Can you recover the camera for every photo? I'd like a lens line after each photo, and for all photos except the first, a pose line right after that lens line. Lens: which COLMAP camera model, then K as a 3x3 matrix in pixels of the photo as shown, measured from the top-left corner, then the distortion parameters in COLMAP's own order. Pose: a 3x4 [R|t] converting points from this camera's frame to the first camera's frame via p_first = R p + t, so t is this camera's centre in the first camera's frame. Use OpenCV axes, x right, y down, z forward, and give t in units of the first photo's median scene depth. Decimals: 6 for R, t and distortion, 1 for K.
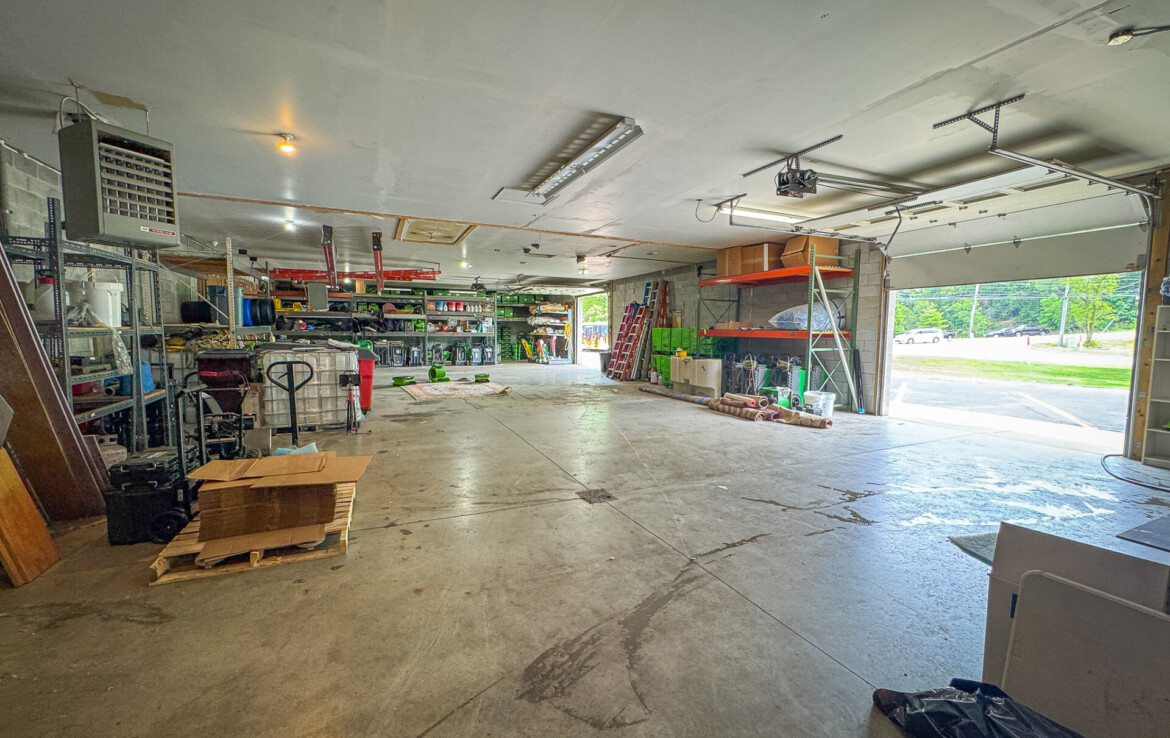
lens RADIAL K [[469.1, 0, 583.6], [0, 469.1, 367.9], [0, 0, 1]] dist [0.001000, 0.000087]
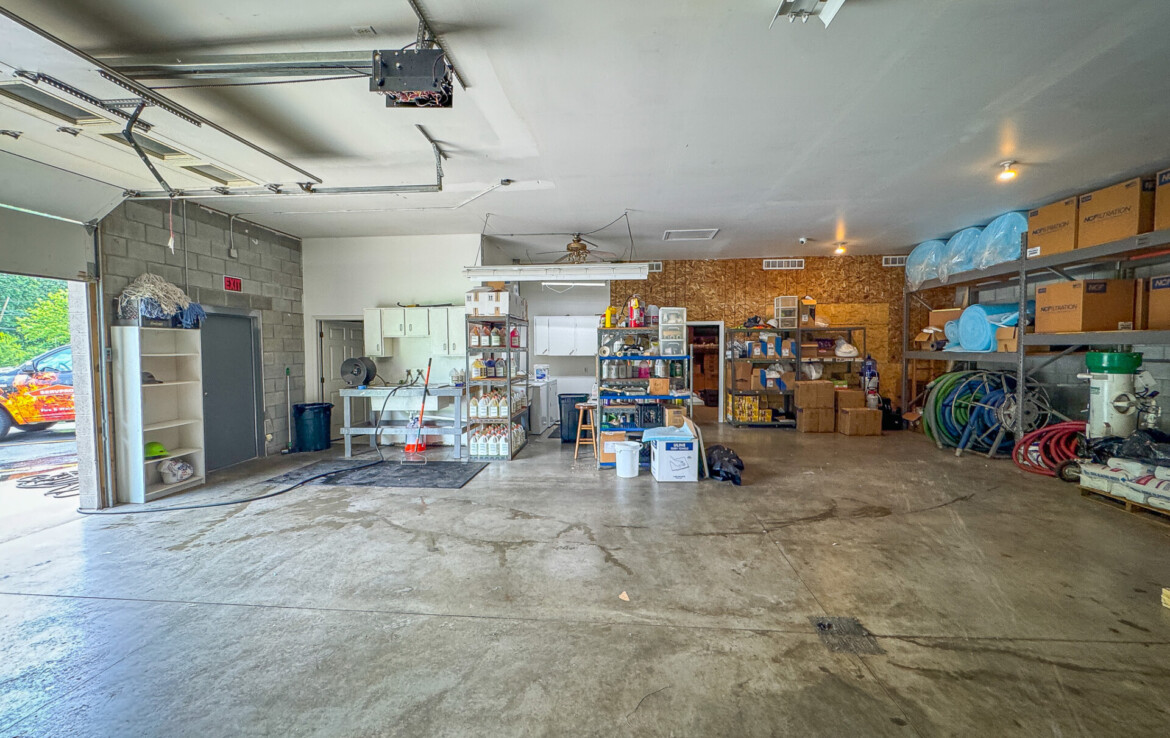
lens RADIAL K [[469.1, 0, 589.1], [0, 469.1, 364.7], [0, 0, 1]] dist [0.001000, 0.000087]
pose [[-0.876082, -0.021315, 0.481690, 0.032727], [0.034858, 0.993608, 0.107366, -0.156017], [-0.480900, 0.110852, -0.869740, 1.718759]]
